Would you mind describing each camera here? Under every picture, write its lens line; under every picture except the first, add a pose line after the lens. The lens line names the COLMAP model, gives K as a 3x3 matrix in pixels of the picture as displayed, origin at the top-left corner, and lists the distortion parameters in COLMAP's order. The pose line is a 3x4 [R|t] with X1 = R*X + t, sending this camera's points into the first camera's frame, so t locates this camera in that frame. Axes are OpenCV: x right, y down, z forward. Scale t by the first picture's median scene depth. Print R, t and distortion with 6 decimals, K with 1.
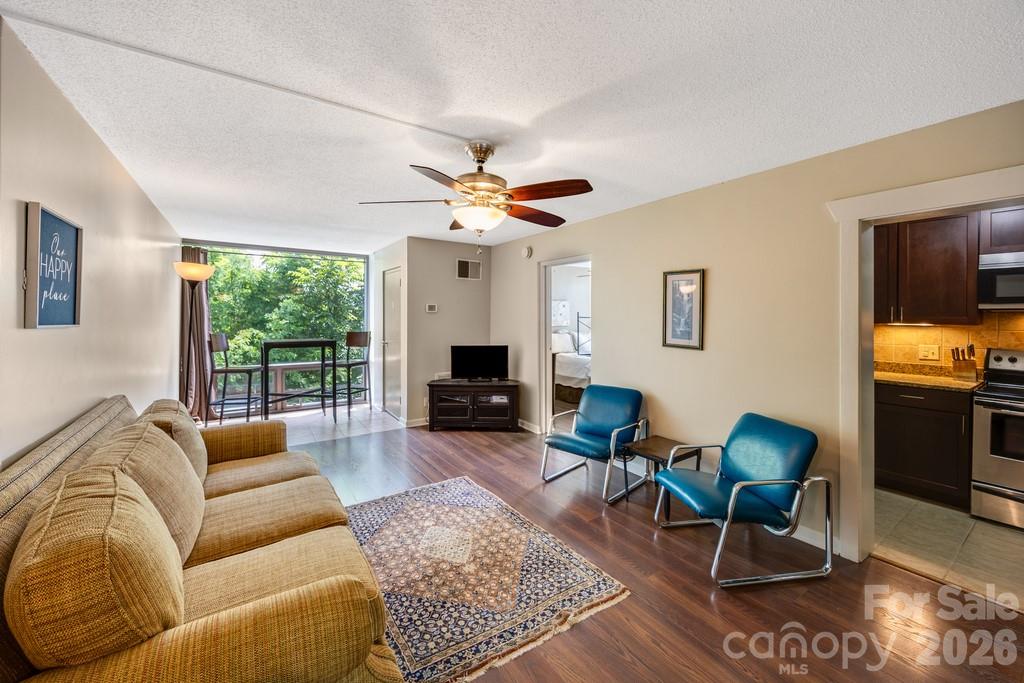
lens RADIAL K [[401.4, 0, 507.3], [0, 401.4, 313.5], [0, 0, 1]] dist [-0.000443, -0.000045]
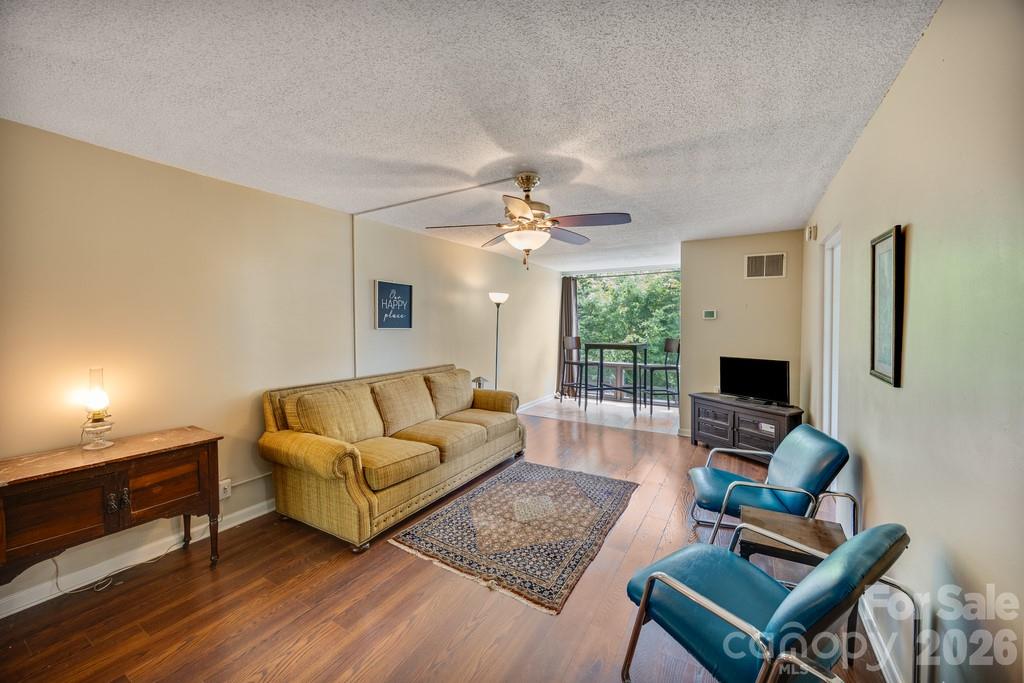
lens RADIAL K [[392.5, 0, 512.9], [0, 392.5, 333.9], [0, 0, 1]] dist [-0.001062, -0.000067]
pose [[0.427785, 0.016830, -0.903724, 0.943446], [0.010280, 0.999671, 0.023483, 0.011510], [0.903822, -0.019336, 0.427471, 0.458600]]
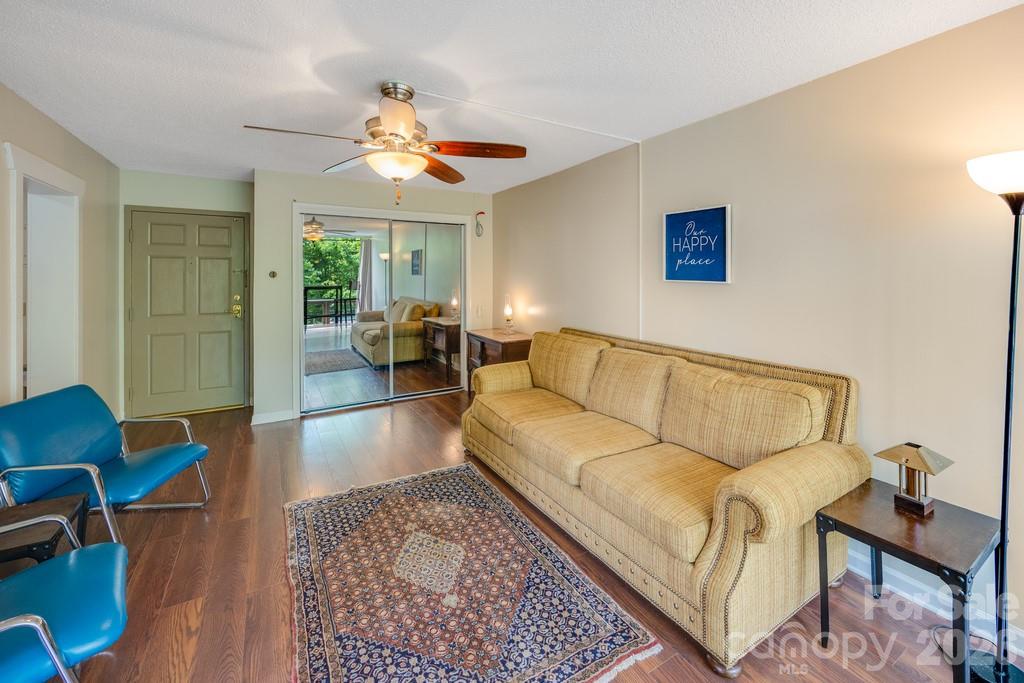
lens RADIAL K [[404.5, 0, 514.4], [0, 404.5, 274.5], [0, 0, 1]] dist [-0.002434, -0.000256]
pose [[-0.998559, -0.007292, 0.053163, -0.375142], [-0.007520, 0.999963, -0.004080, 0.011896], [-0.053131, -0.004474, -0.998578, 1.876713]]
